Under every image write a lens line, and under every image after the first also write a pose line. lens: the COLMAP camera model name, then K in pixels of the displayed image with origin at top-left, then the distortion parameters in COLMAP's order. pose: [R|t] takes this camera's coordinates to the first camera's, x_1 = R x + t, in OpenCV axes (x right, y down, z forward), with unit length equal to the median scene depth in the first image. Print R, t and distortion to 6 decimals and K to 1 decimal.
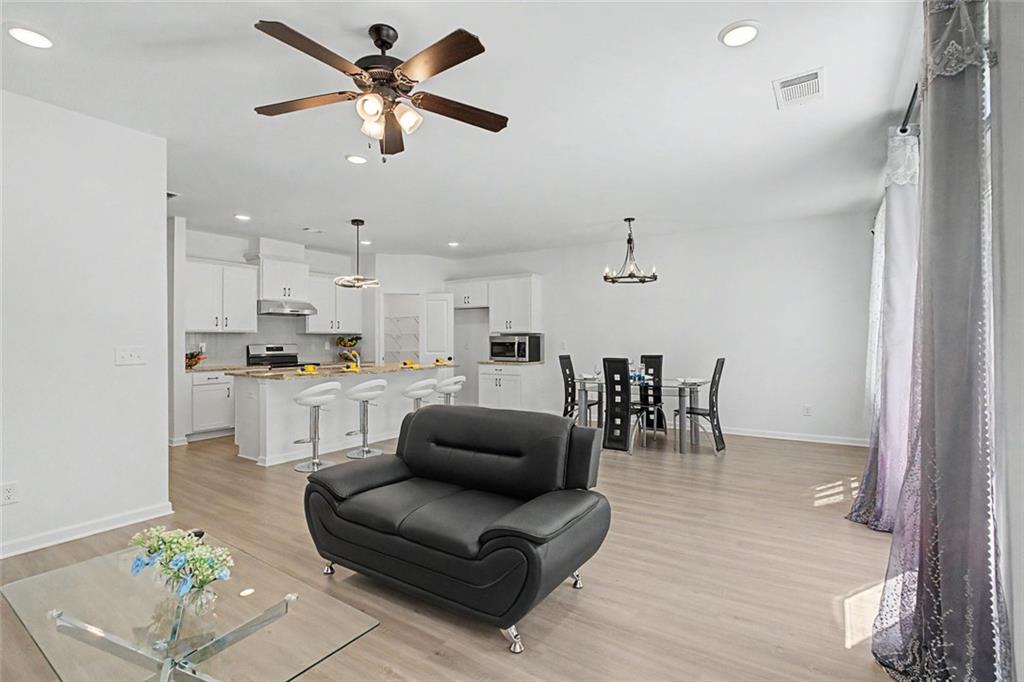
lens RADIAL K [[462.0, 0, 510.6], [0, 462.0, 339.1], [0, 0, 1]] dist [-0.001819, 0.000429]
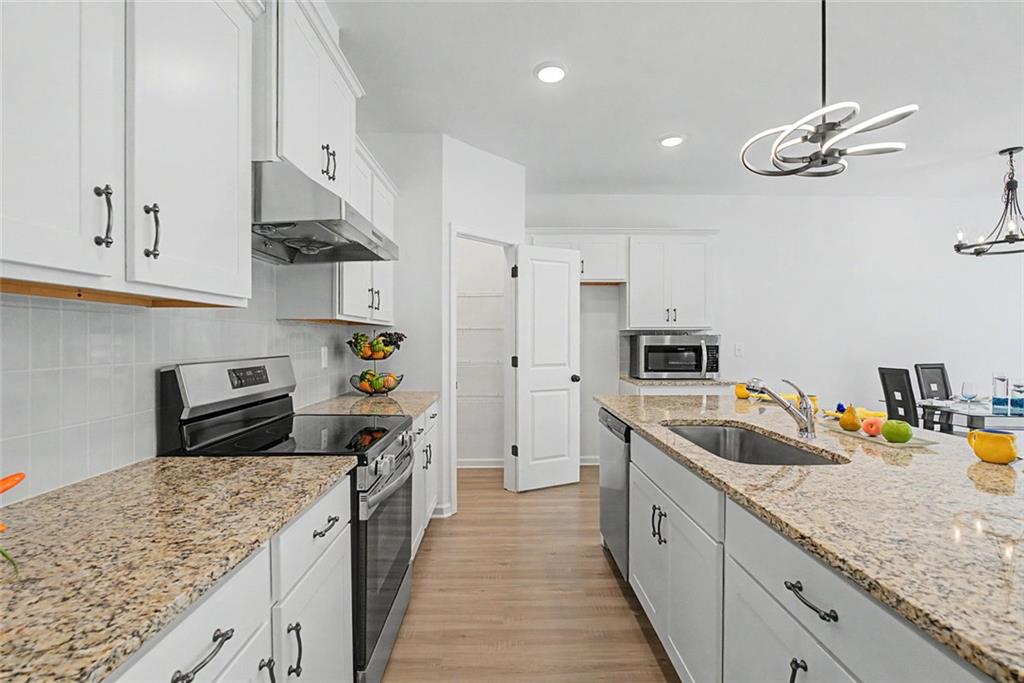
lens RADIAL K [[462.0, 0, 510.9], [0, 462.0, 347.2], [0, 0, 1]] dist [-0.001819, 0.000429]
pose [[0.818256, -0.005736, 0.574825, -0.534479], [-0.001196, 0.999931, 0.011681, 0.002146], [-0.574852, -0.010245, 0.818193, 0.695669]]
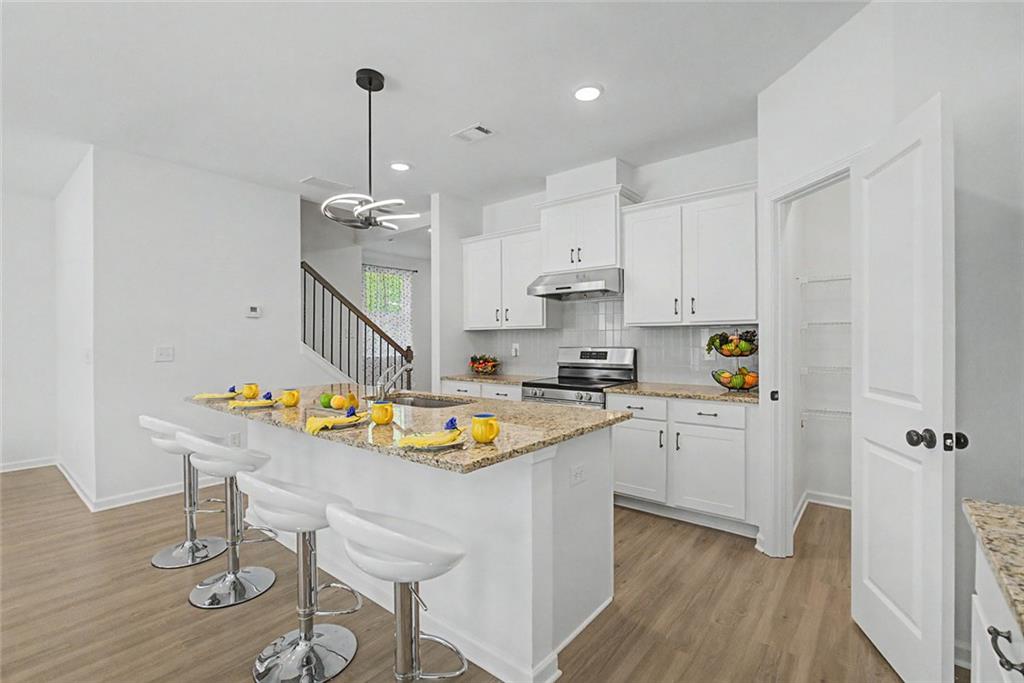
lens RADIAL K [[462.0, 0, 504.6], [0, 462.0, 342.1], [0, 0, 1]] dist [-0.001819, 0.000429]
pose [[-0.096253, 0.004931, -0.995345, 0.083661], [-0.001748, 0.999985, 0.005123, 0.001836], [0.995355, 0.002233, -0.096243, 0.941477]]
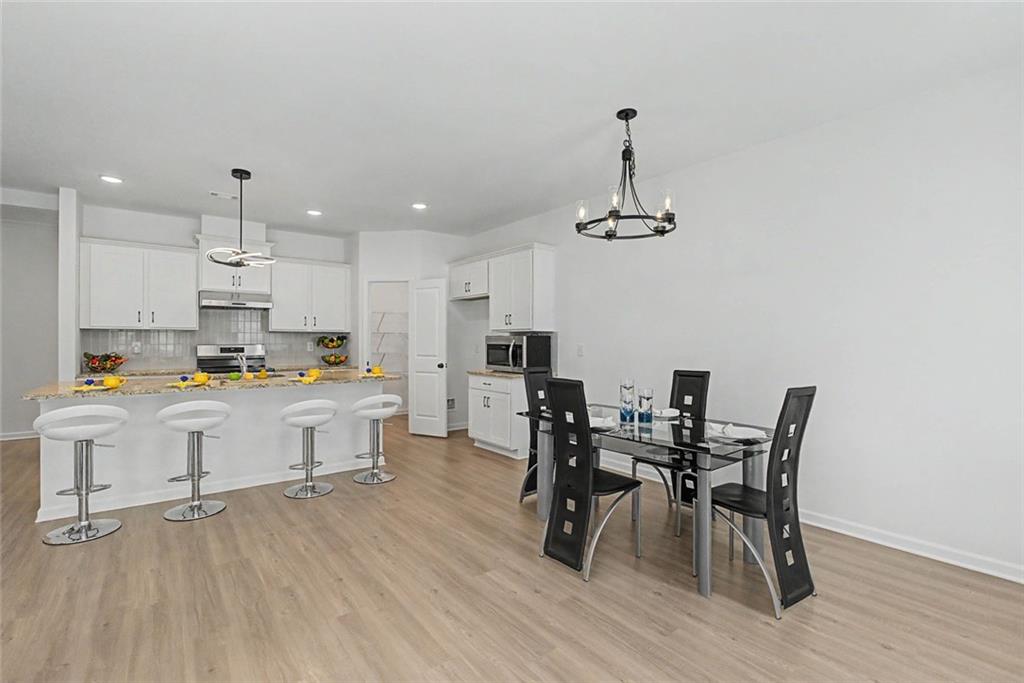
lens RADIAL K [[462.0, 0, 522.7], [0, 462.0, 337.8], [0, 0, 1]] dist [-0.001819, 0.000429]
pose [[0.954324, 0.004511, -0.298738, 0.241091], [-0.006179, 0.999970, -0.004638, -0.000442], [0.298708, 0.006272, 0.954324, 0.367506]]
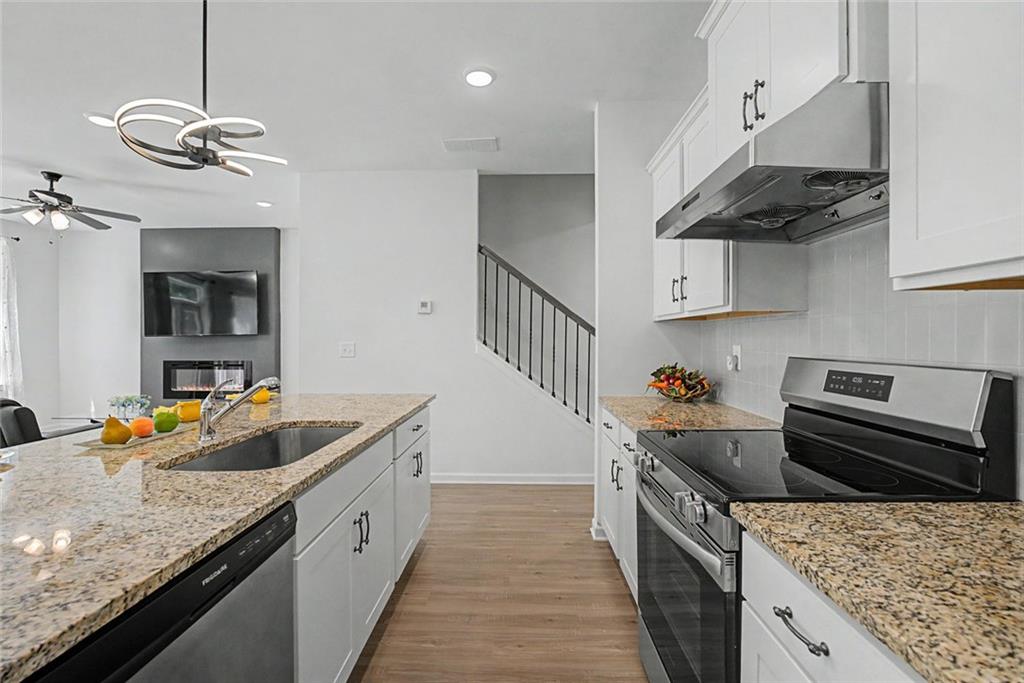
lens RADIAL K [[462.0, 0, 511.9], [0, 462.0, 339.0], [0, 0, 1]] dist [-0.001819, 0.000429]
pose [[-0.831621, 0.006502, -0.555306, -0.271353], [0.003229, 0.999971, 0.006873, 0.000311], [0.555334, 0.003922, -0.831618, 1.076215]]
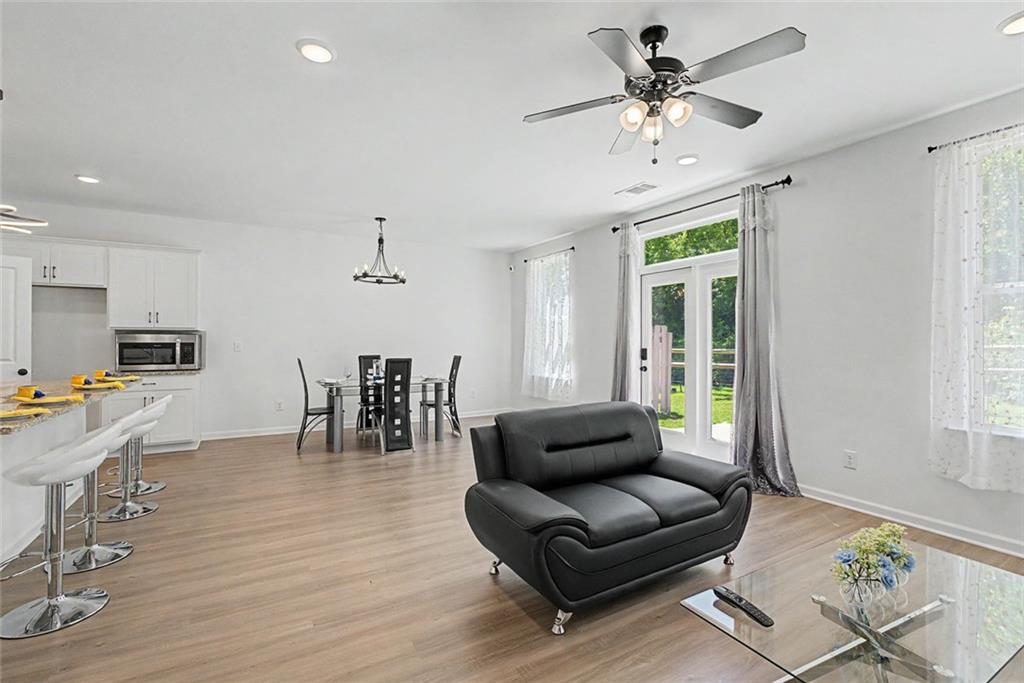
lens RADIAL K [[462.0, 0, 493.7], [0, 462.0, 335.2], [0, 0, 1]] dist [-0.001819, 0.000429]
pose [[0.455189, 0.012700, 0.890304, -0.411614], [-0.004567, 0.999918, -0.011928, 0.001186], [-0.890383, 0.001363, 0.455209, 0.261913]]
